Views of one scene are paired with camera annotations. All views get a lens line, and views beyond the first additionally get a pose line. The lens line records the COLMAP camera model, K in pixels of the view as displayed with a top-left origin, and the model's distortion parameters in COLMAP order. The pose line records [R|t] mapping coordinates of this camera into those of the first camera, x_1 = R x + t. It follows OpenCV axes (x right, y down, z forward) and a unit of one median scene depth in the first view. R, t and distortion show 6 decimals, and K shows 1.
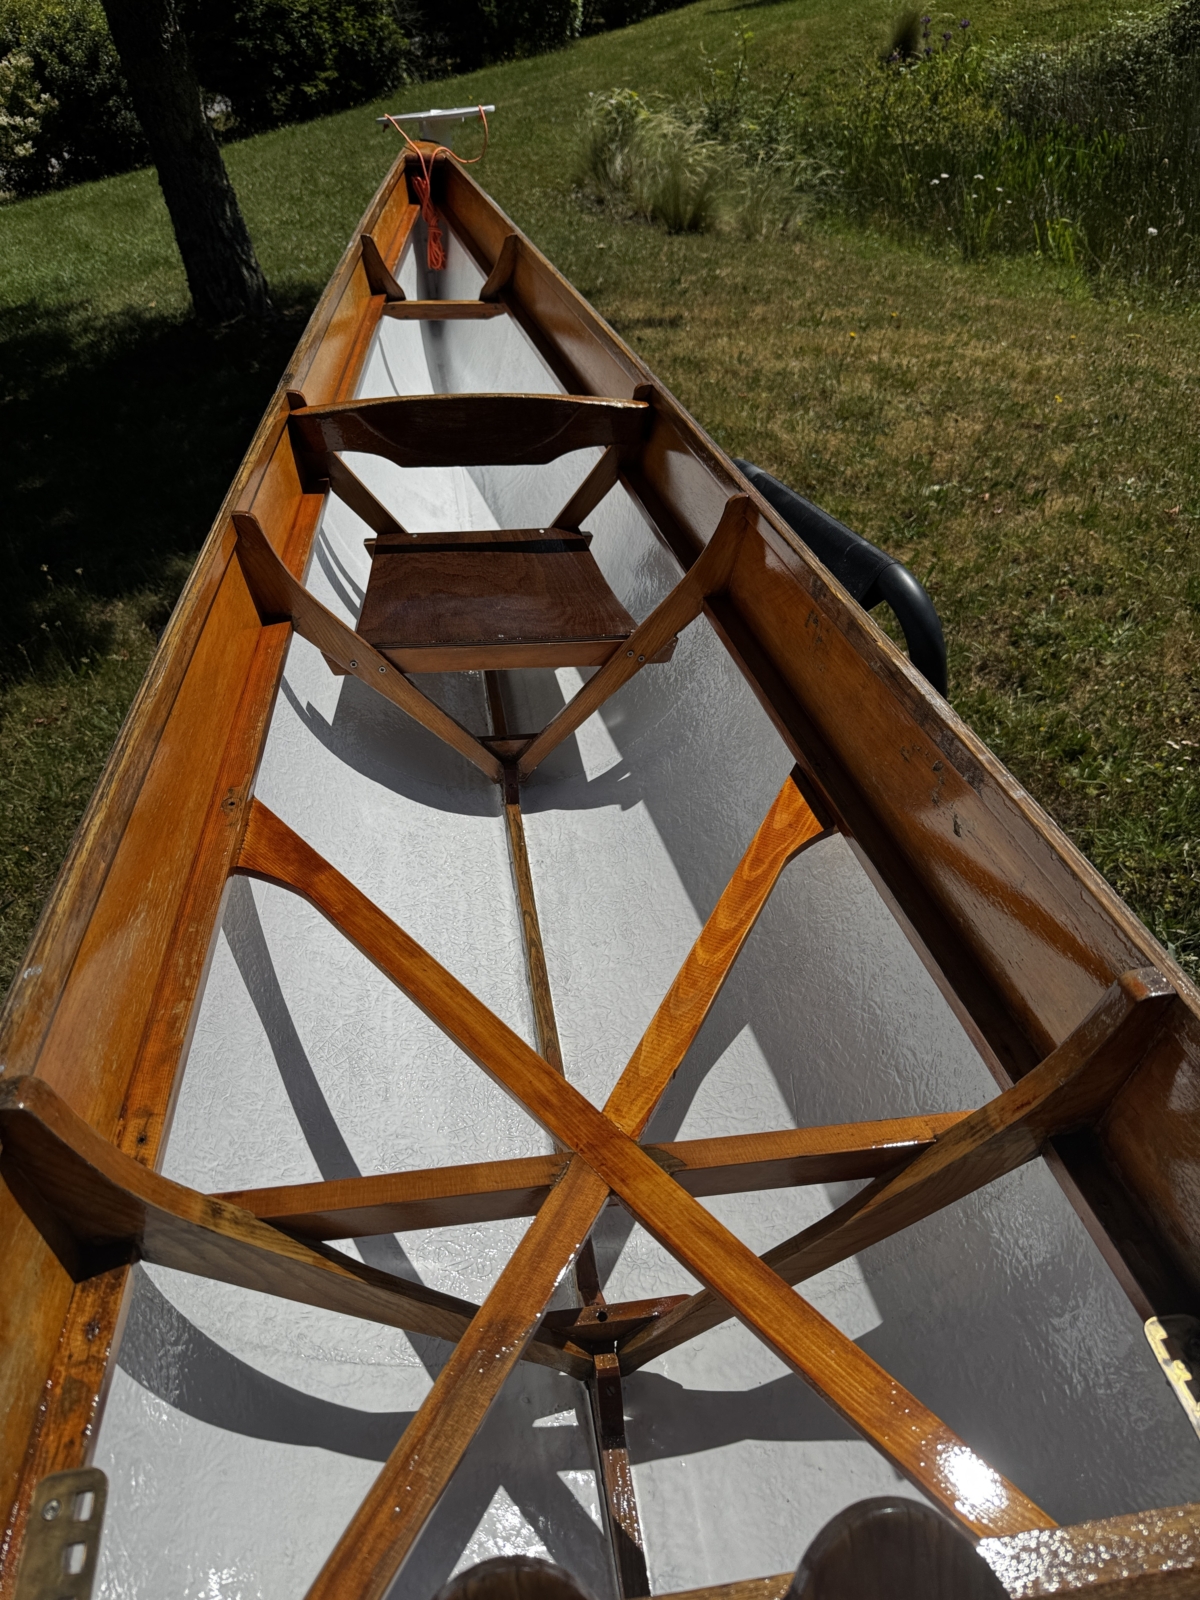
lens RADIAL K [[1141.1, 0, 604.9], [0, 1141.1, 814.0], [0, 0, 1]] dist [-0.007627, 0.001214]
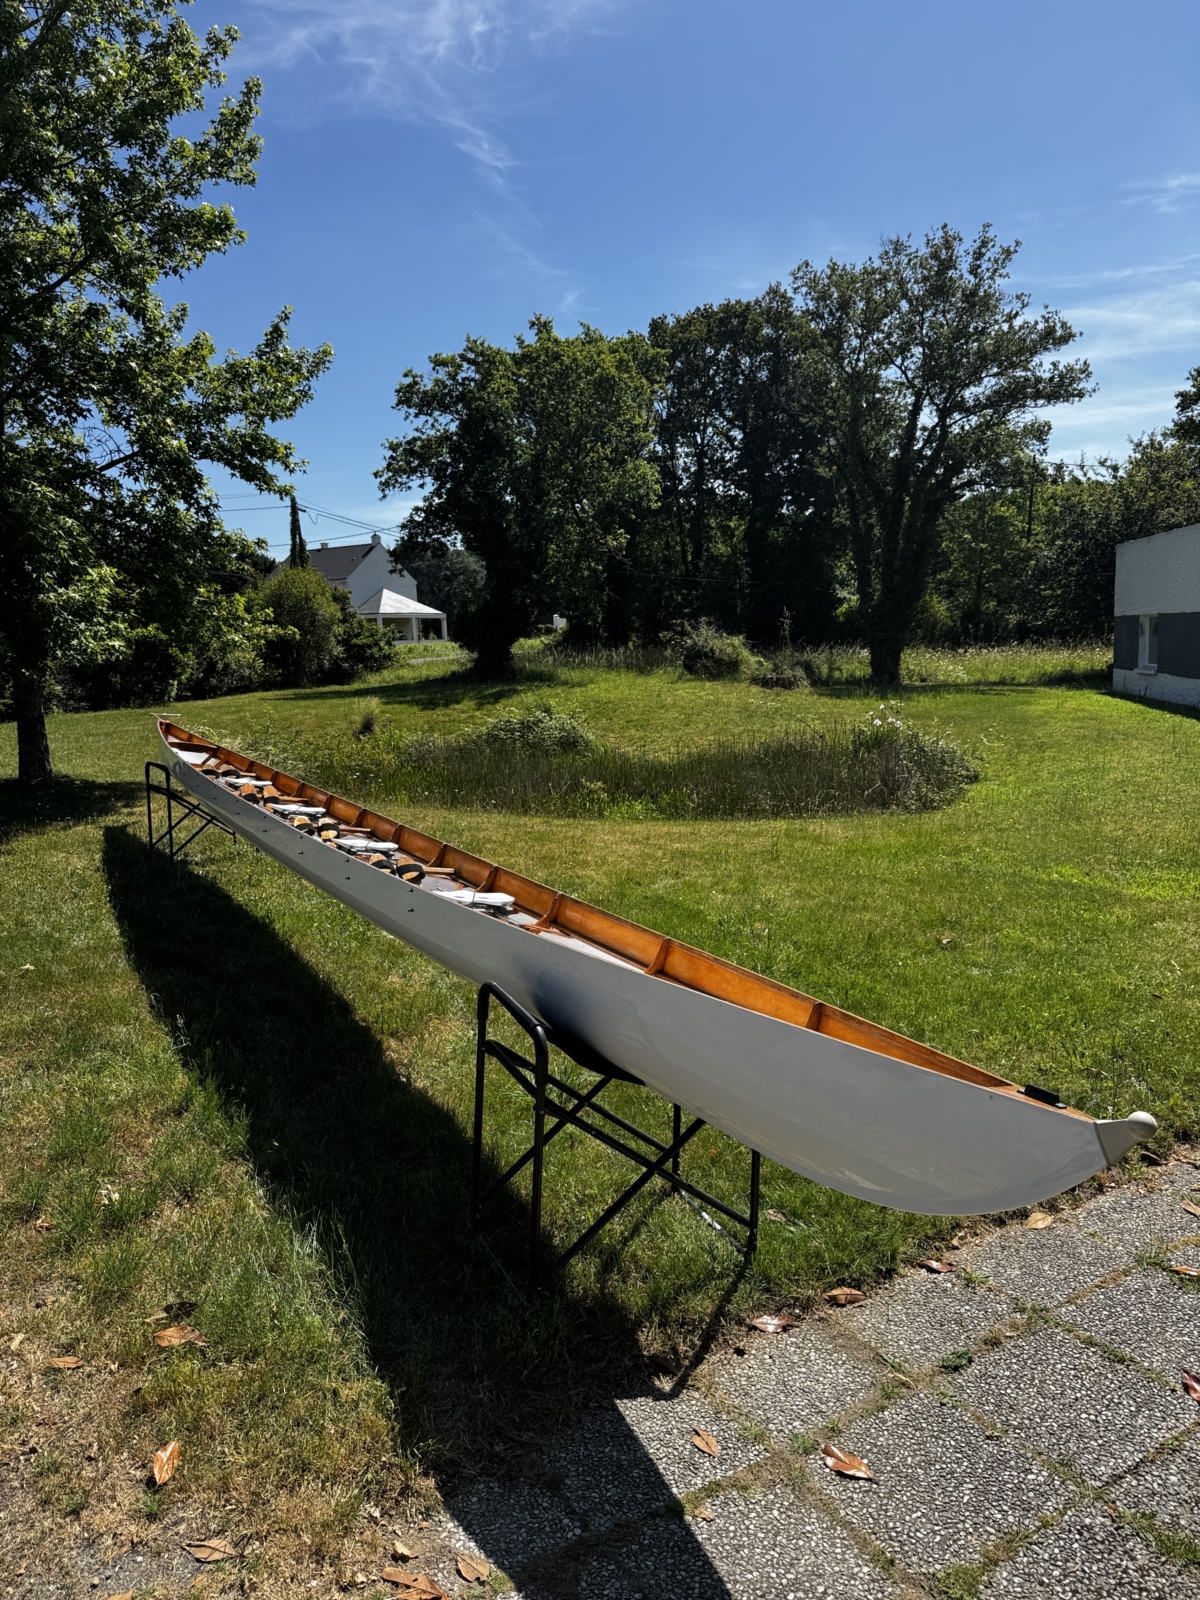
lens RADIAL K [[1124.5, 0, 594.3], [0, 1124.5, 805.0], [0, 0, 1]] dist [0.031298, -0.036100]
pose [[0.931858, 0.091682, 0.351049, -0.022213], [0.098947, 0.866657, -0.488994, 0.367750], [-0.349071, 0.490408, 0.798529, -0.532723]]
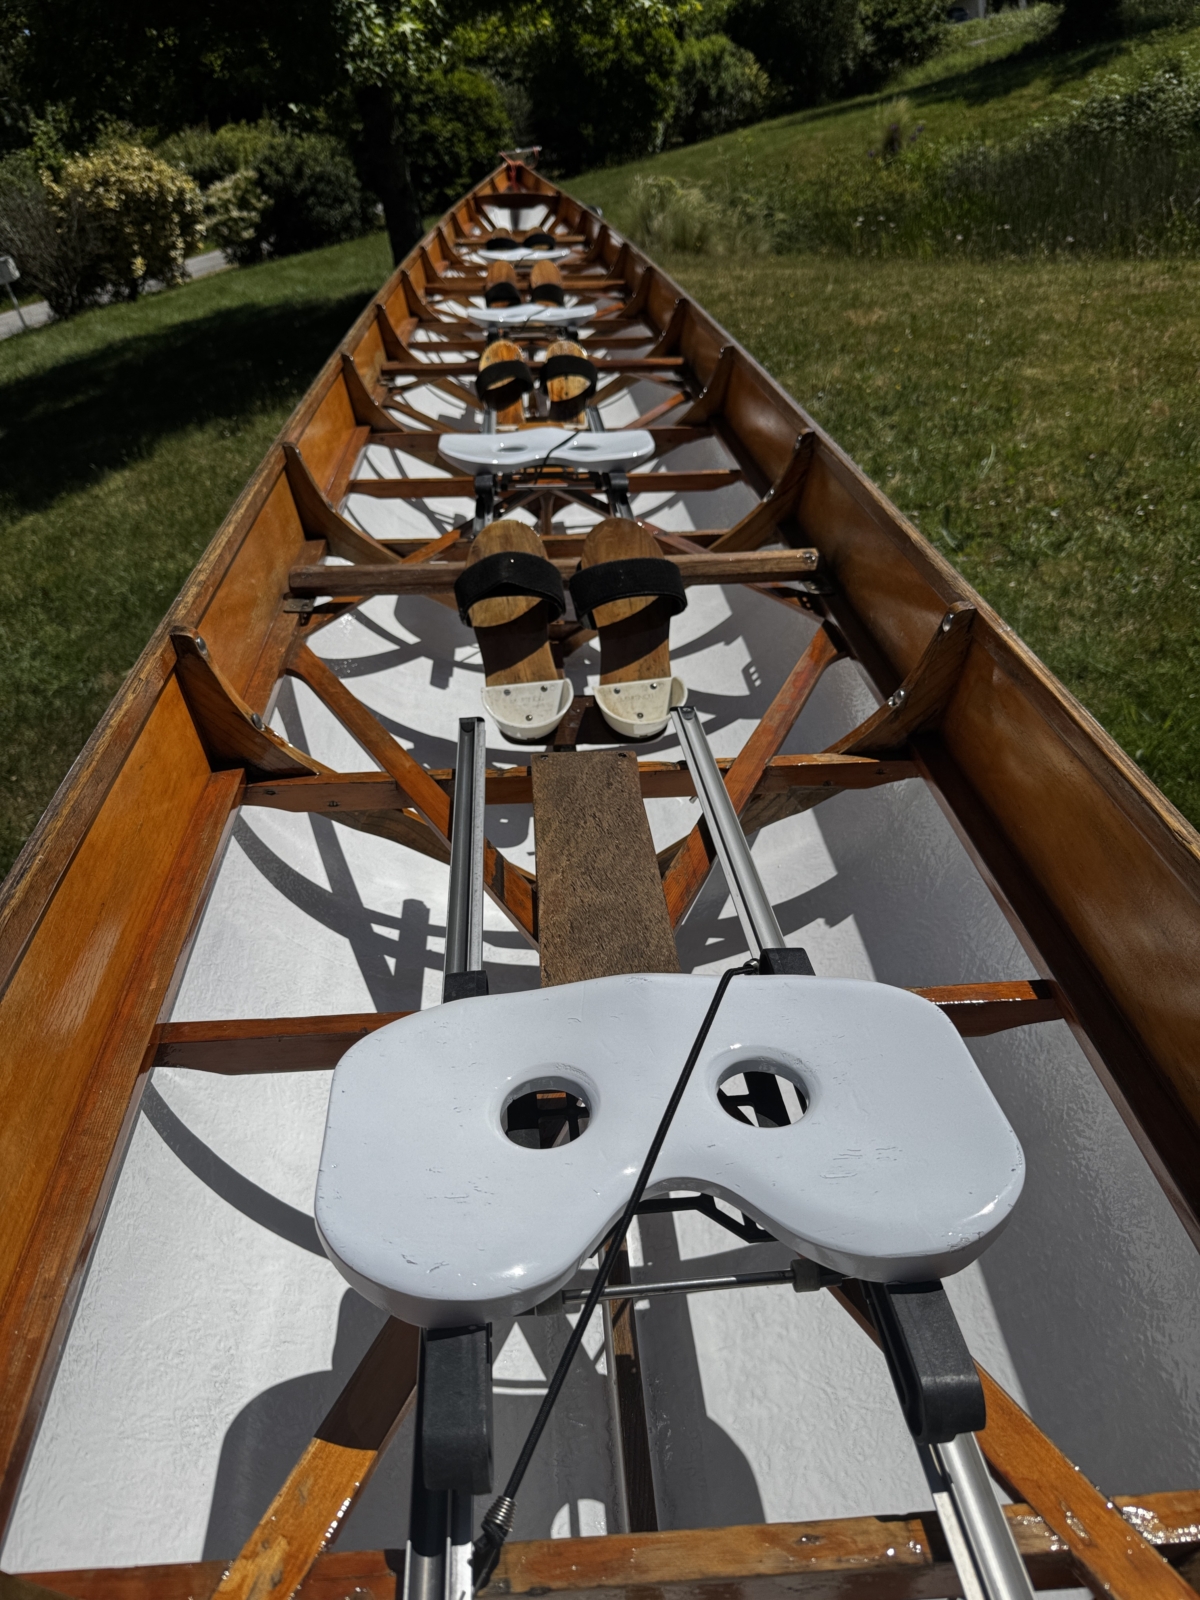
lens RADIAL K [[1141.1, 0, 604.9], [0, 1141.1, 814.0], [0, 0, 1]] dist [-0.007627, 0.001214]
pose [[0.996067, 0.022897, -0.085589, 0.061667], [-0.029808, 0.996320, -0.080367, 0.222398], [0.083434, 0.082602, 0.993084, -0.290663]]
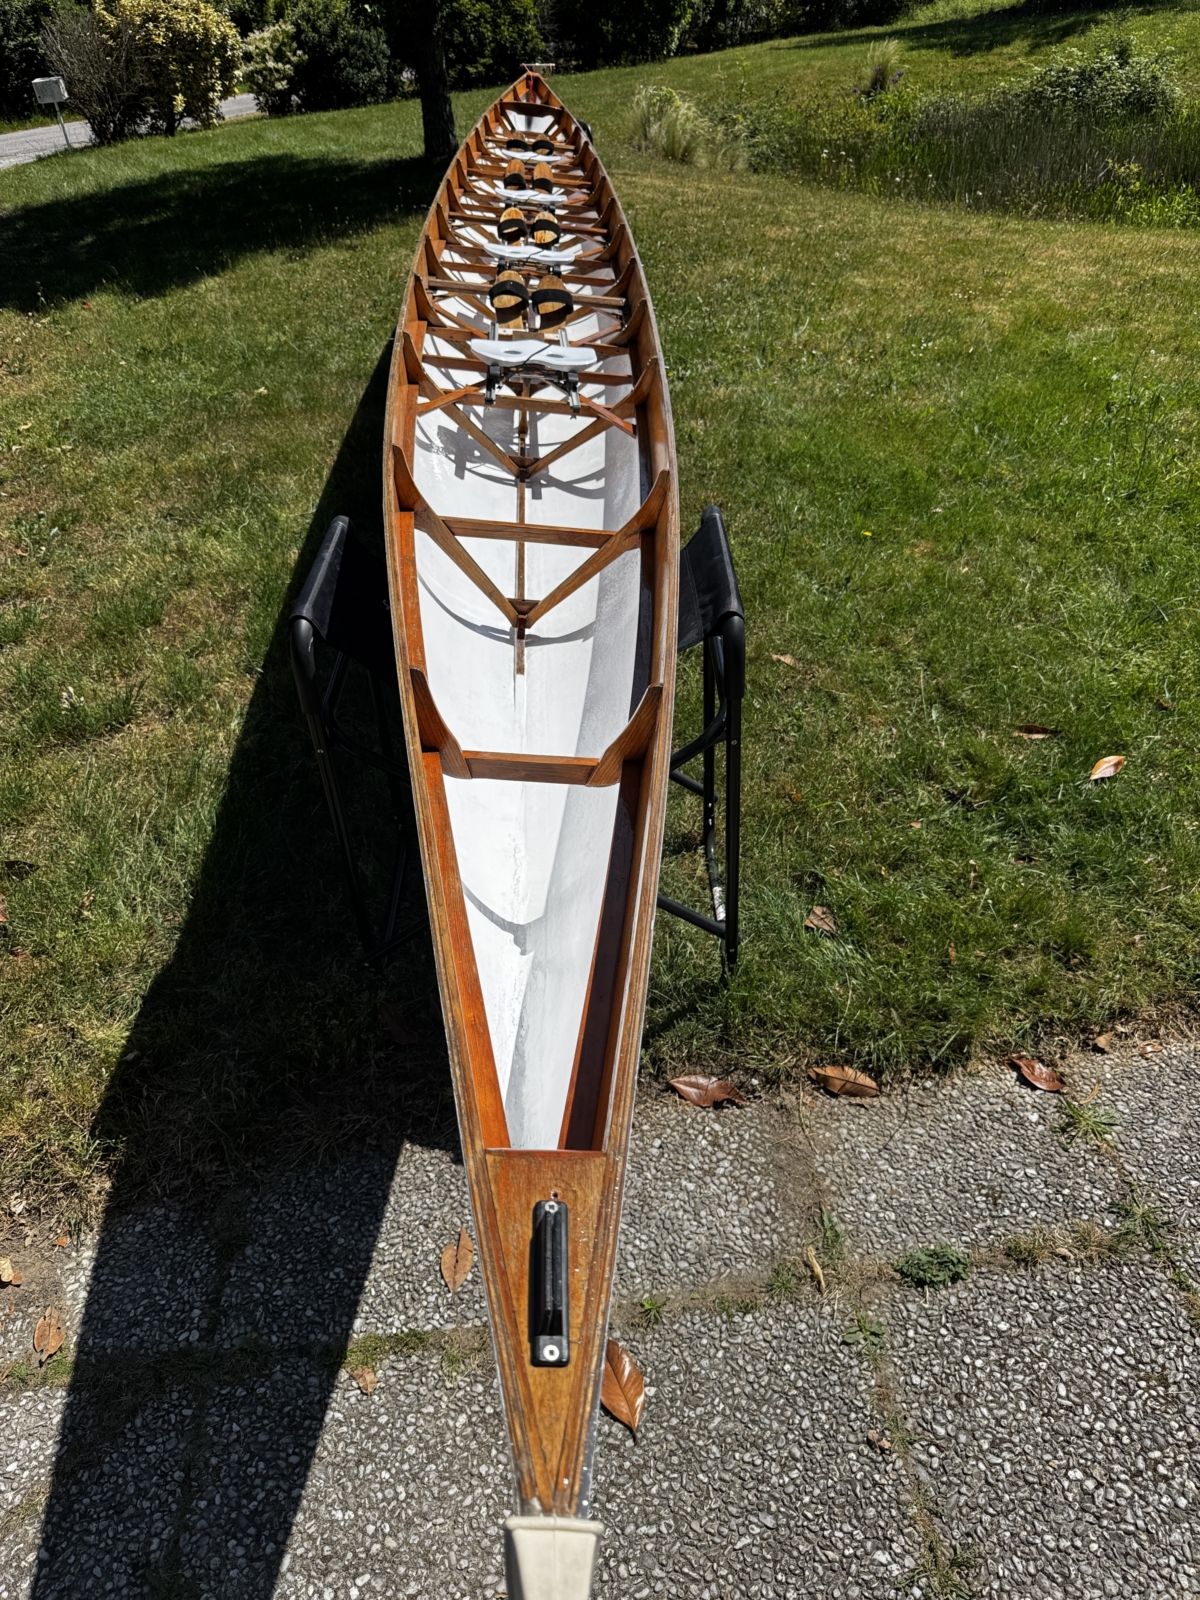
lens RADIAL K [[1138.0, 0, 600.0], [0, 1138.0, 800.0], [0, 0, 1]] dist [-0.000823, -0.001342]
pose [[0.989709, 0.138064, -0.037599, 0.092194], [-0.138799, 0.990162, -0.017697, 0.314618], [0.034786, 0.022734, 0.999136, -0.459868]]
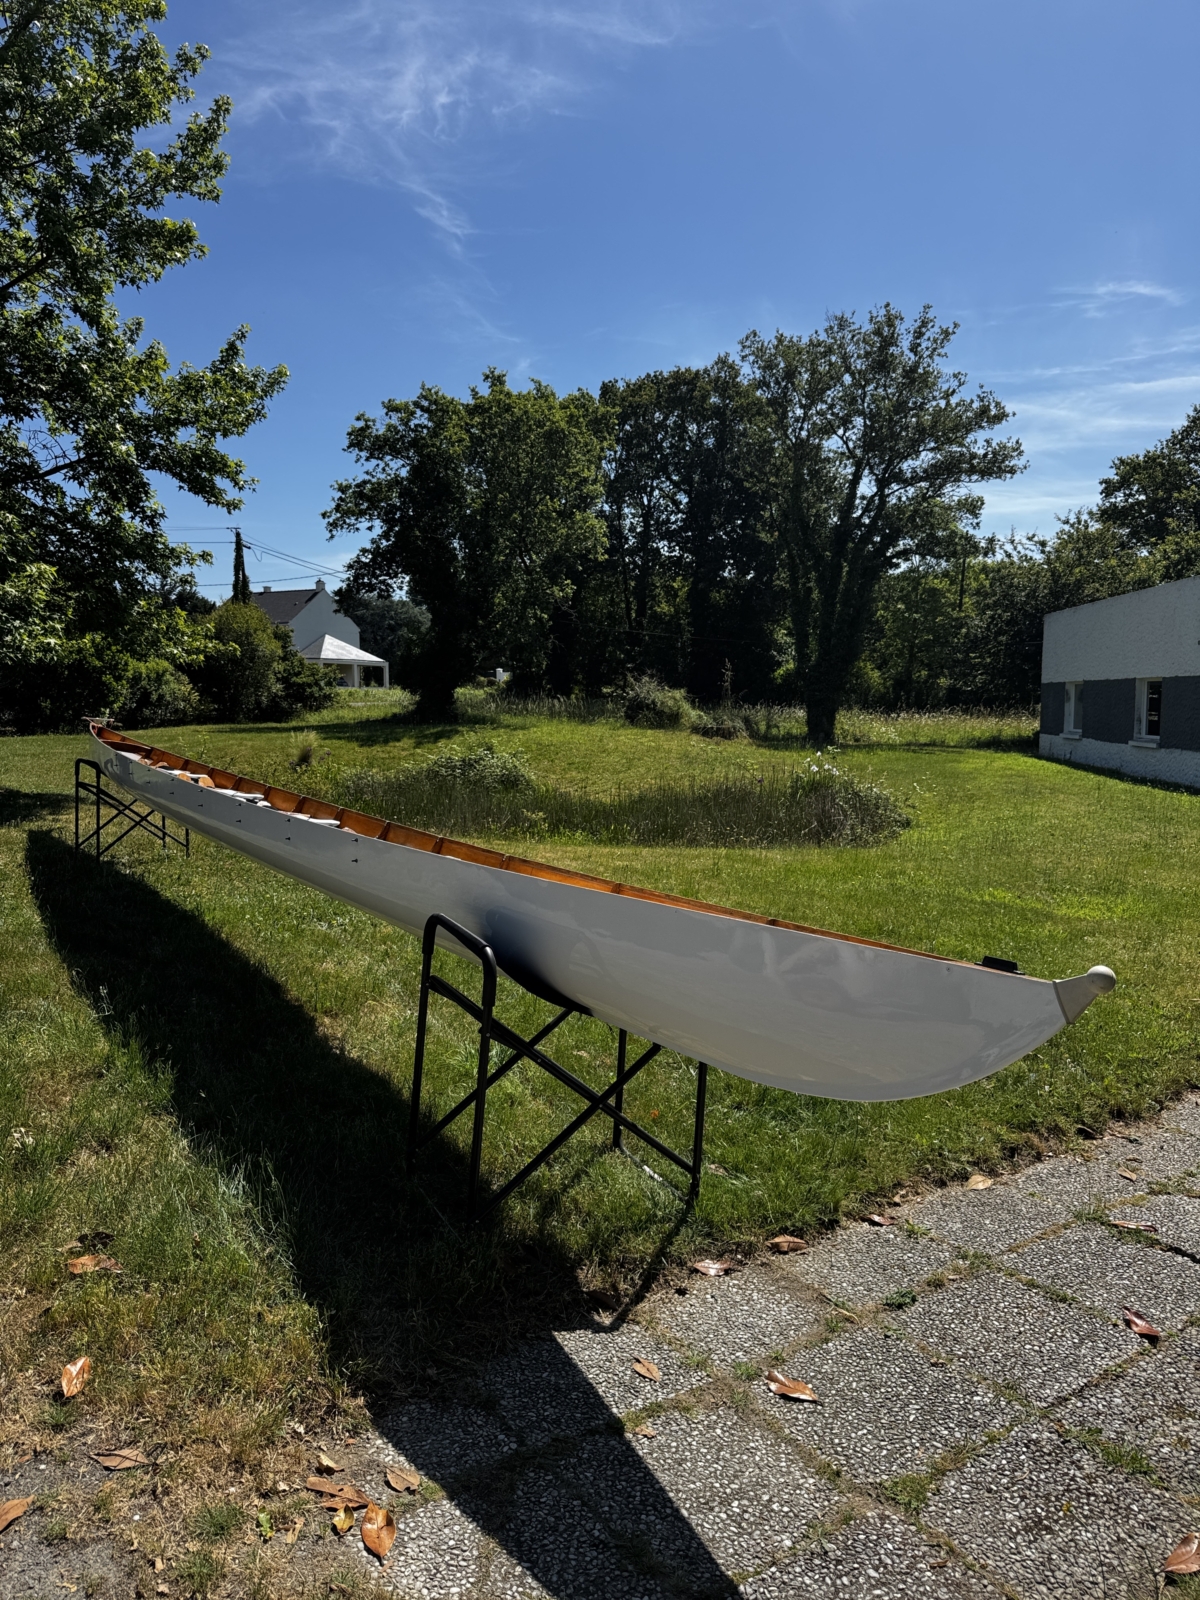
lens RADIAL K [[1123.5, 0, 597.7], [0, 1123.5, 806.5], [0, 0, 1]] dist [0.038355, -0.046627]
pose [[0.905517, 0.141699, 0.399950, -0.021924], [0.100786, 0.843785, -0.527133, 0.389761], [-0.412166, 0.517637, 0.749780, -0.515831]]
